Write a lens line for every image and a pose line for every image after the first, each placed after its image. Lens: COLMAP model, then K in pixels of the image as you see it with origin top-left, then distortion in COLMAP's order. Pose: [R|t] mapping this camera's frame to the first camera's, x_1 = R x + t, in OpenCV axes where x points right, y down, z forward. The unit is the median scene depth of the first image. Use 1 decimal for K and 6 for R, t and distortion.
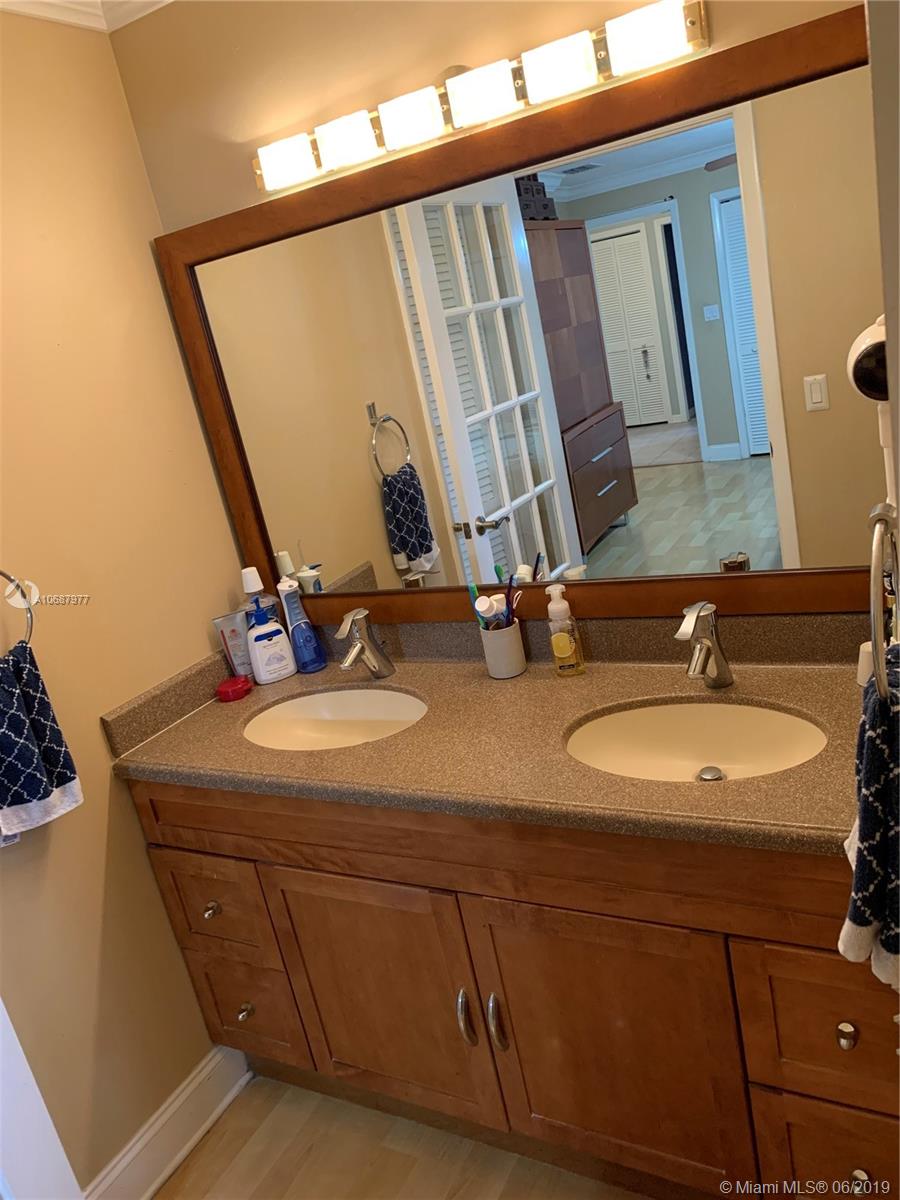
lens RADIAL K [[930.5, 0, 449.9], [0, 930.5, 593.5], [0, 0, 1]] dist [0.024212, -0.007378]
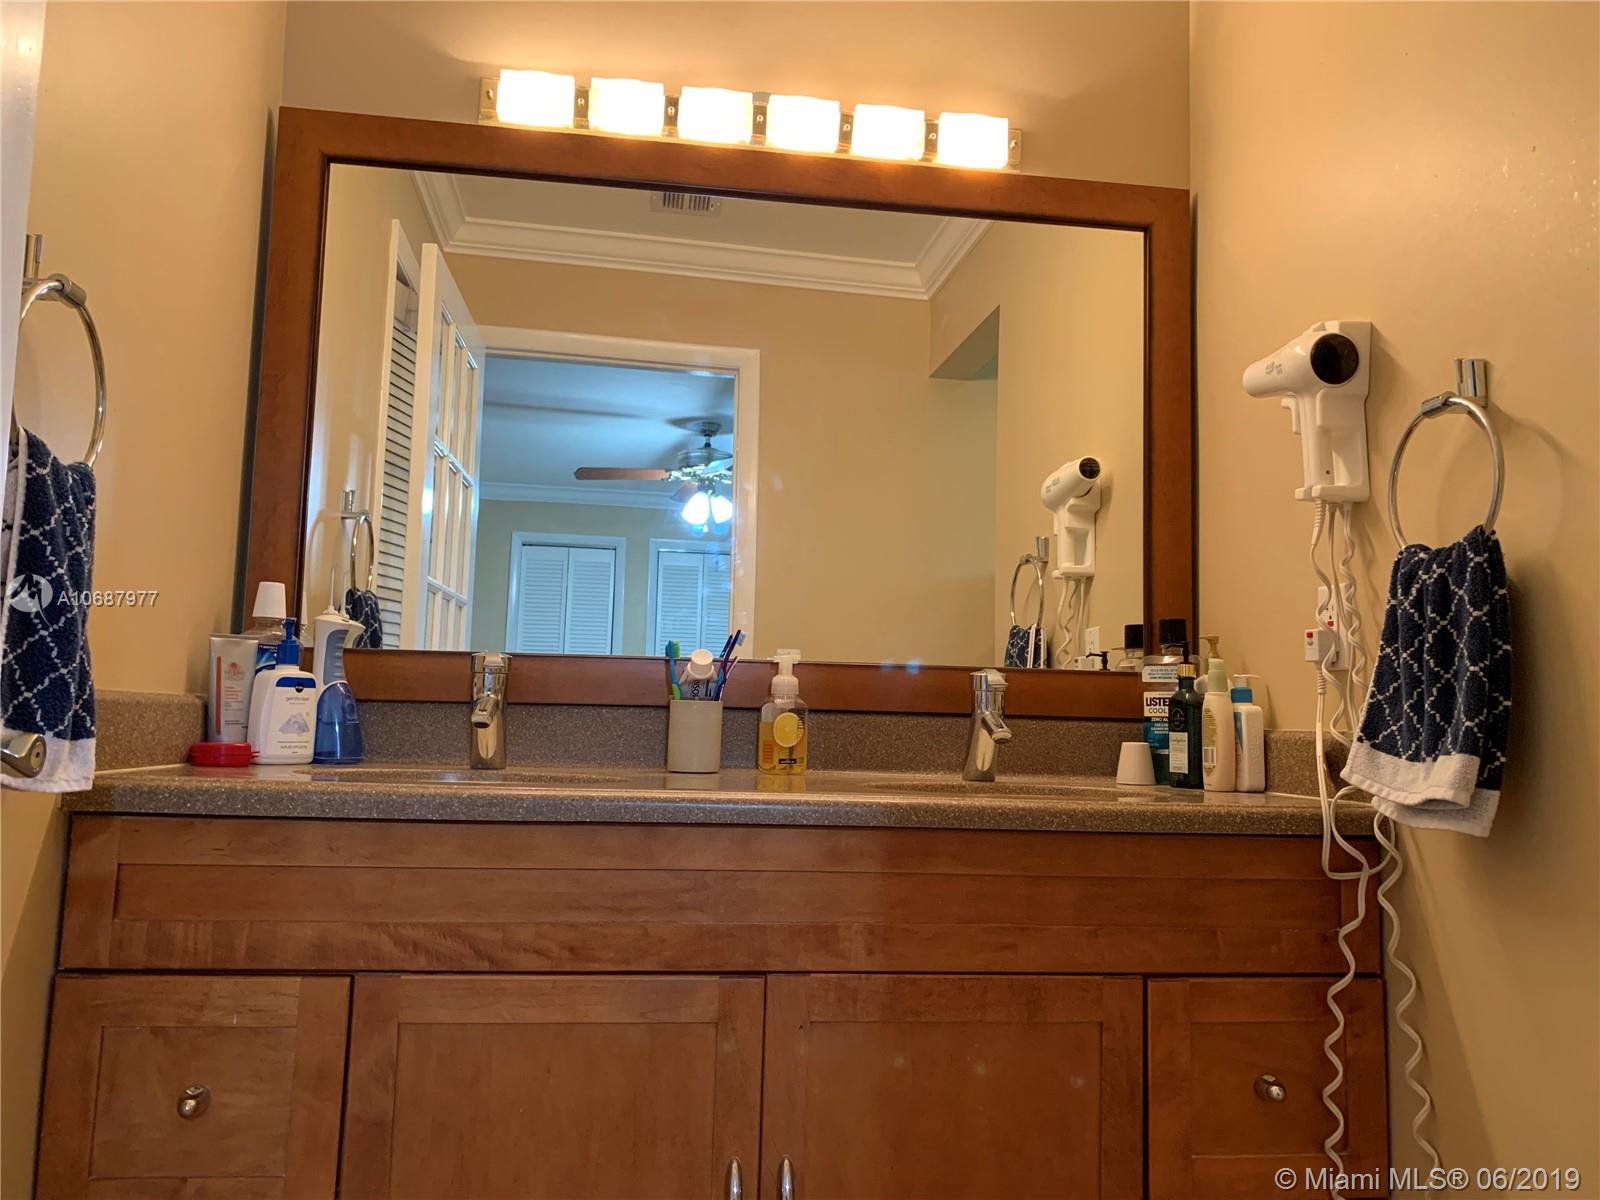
lens RADIAL K [[1240.6, 0, 805.8], [0, 1240.6, 599.0], [0, 0, 1]] dist [0.024212, -0.007378]
pose [[0.781384, 0.275416, 0.559987, -0.485957], [-0.009880, 0.902689, -0.430180, 0.410115], [-0.623972, 0.330603, 0.708068, 0.228798]]
